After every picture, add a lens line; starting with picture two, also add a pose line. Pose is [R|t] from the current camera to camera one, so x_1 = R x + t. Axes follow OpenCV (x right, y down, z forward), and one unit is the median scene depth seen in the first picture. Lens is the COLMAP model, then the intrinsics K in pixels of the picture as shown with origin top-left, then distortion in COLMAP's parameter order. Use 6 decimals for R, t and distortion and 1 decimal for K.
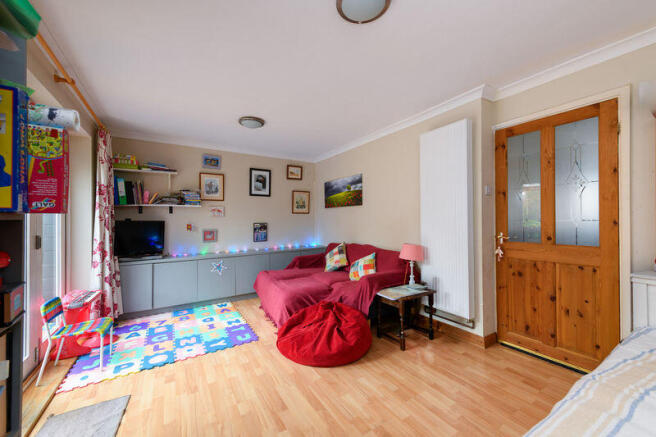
lens RADIAL K [[256.7, 0, 327.2], [0, 256.7, 217.6], [0, 0, 1]] dist [-0.000961, -0.000020]
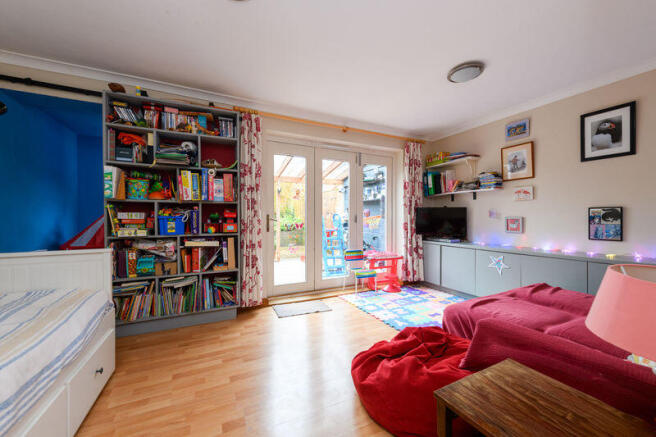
lens RADIAL K [[256.7, 0, 327.5], [0, 256.7, 218.0], [0, 0, 1]] dist [-0.000961, -0.000020]
pose [[-0.110057, 0.011342, -0.993861, 0.439960], [0.010686, 0.999891, 0.010228, 0.040309], [0.993868, -0.009495, -0.110166, 0.581477]]
